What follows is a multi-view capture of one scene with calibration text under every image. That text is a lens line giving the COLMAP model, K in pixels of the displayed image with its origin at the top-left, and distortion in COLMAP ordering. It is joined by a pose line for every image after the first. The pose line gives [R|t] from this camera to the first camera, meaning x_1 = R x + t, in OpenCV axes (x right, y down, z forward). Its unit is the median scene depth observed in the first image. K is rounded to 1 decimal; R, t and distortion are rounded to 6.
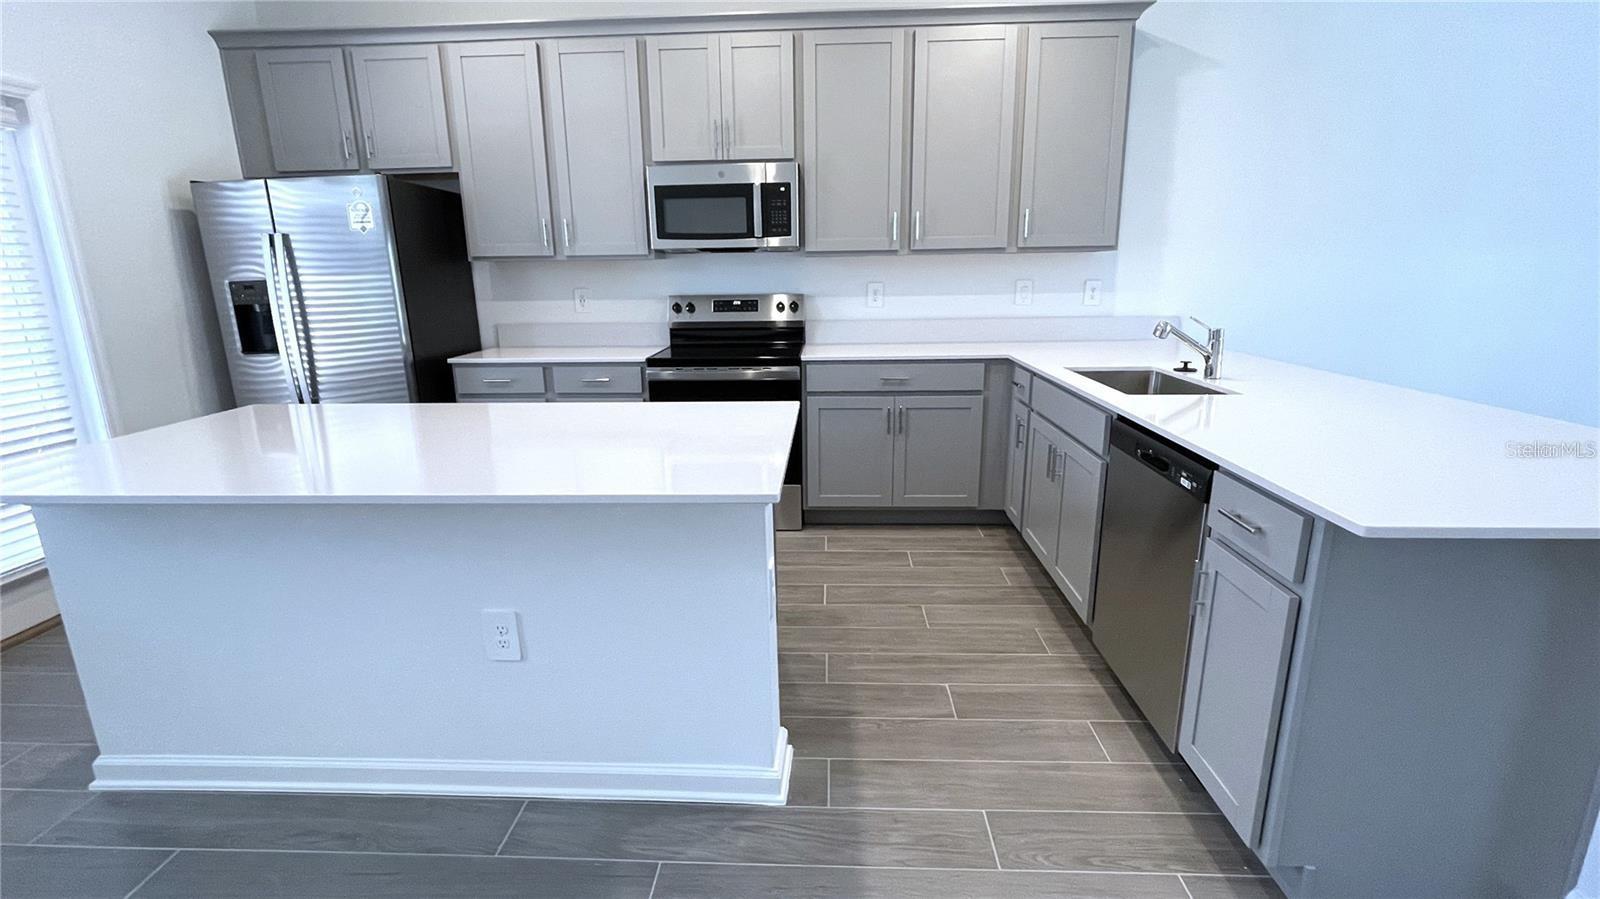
lens RADIAL K [[744.6, 0, 790.2], [0, 744.6, 447.9], [0, 0, 1]] dist [-0.003768, -0.000134]
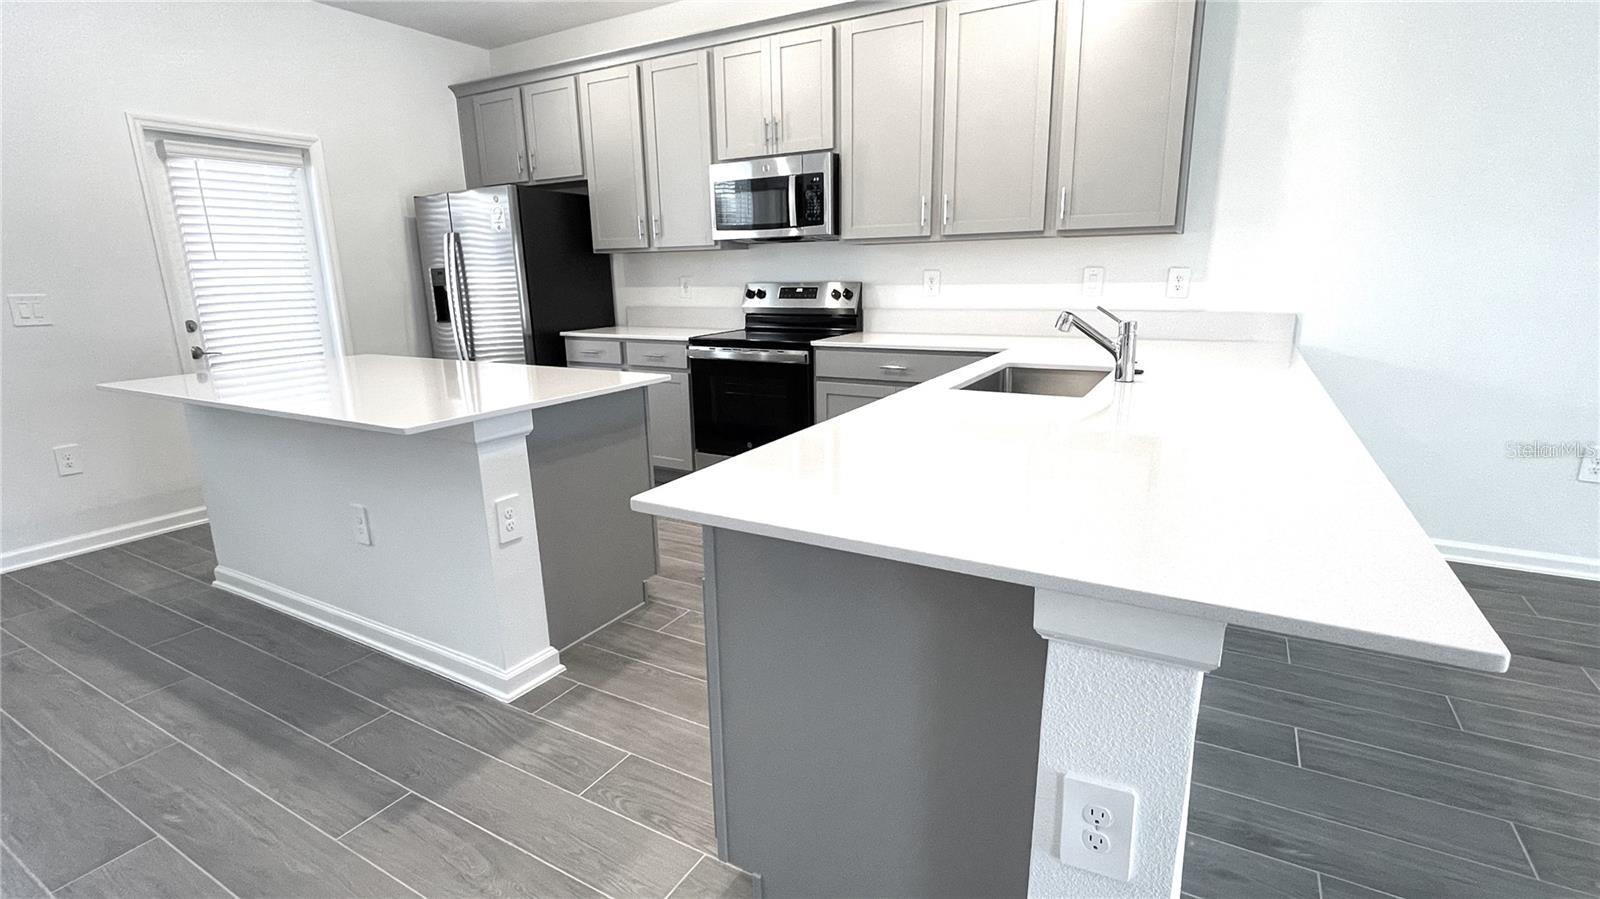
lens RADIAL K [[744.6, 0, 790.2], [0, 744.6, 447.9], [0, 0, 1]] dist [-0.003768, -0.000134]
pose [[0.889617, 0.105625, -0.444326, 0.454319], [-0.103096, 0.994221, 0.029931, -0.004112], [0.444920, 0.019181, 0.895365, 0.066144]]
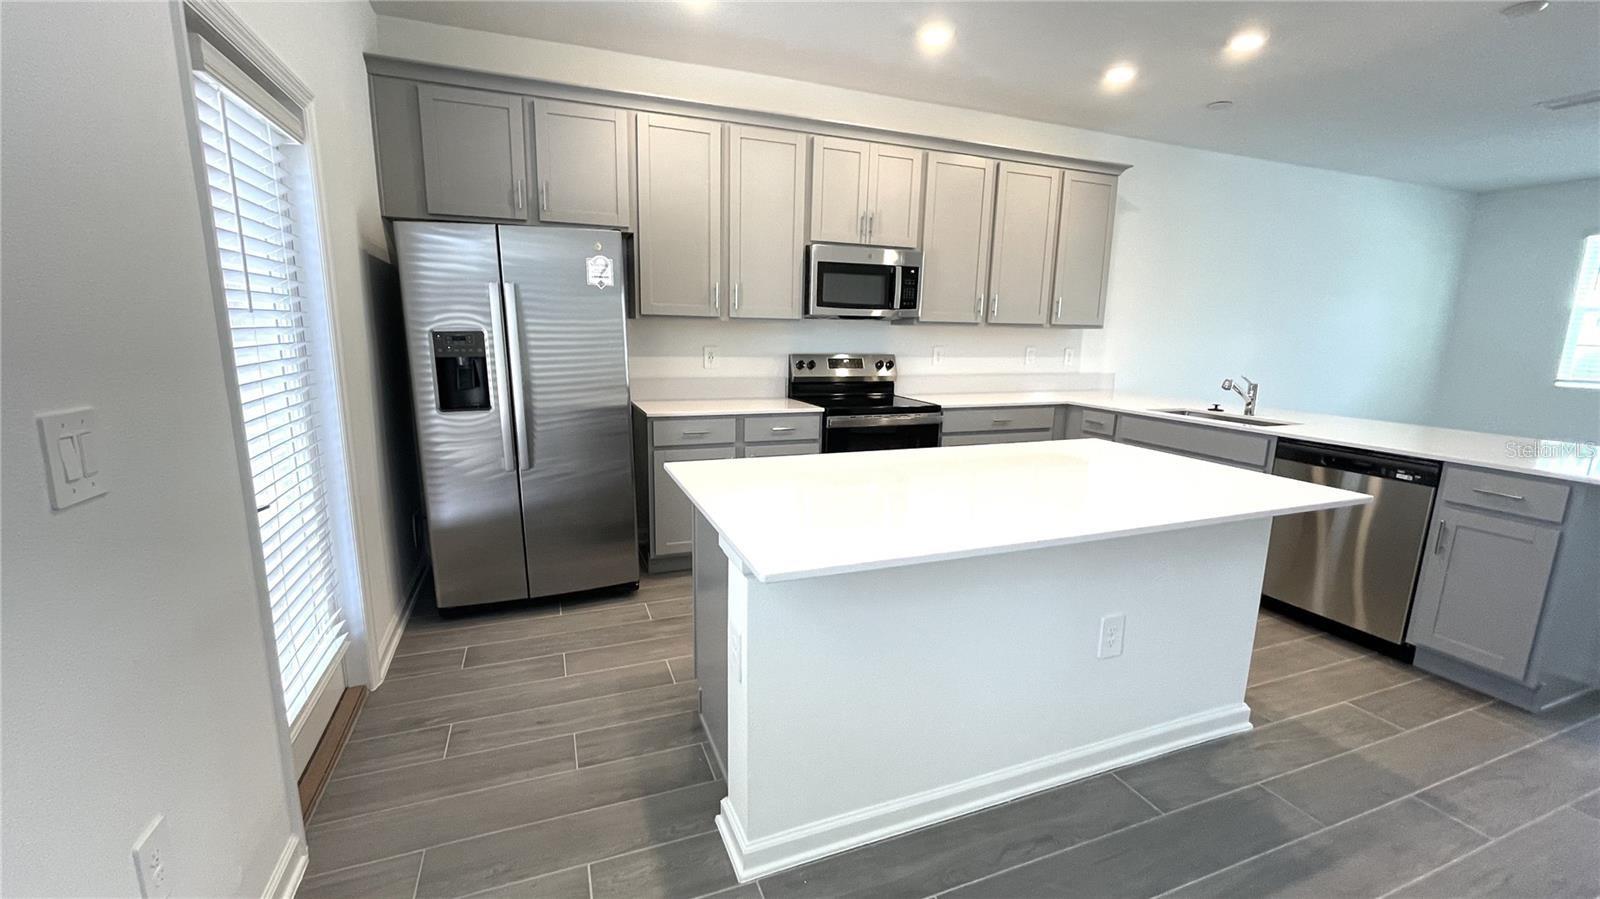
lens RADIAL K [[642.7, 0, 787.7], [0, 642.7, 449.2], [0, 0, 1]] dist [-0.002891, 0.000049]
pose [[0.914815, -0.042653, 0.401615, -0.645168], [0.063449, 0.997238, -0.038617, -0.022866], [-0.398858, 0.060810, 0.914994, 0.117296]]
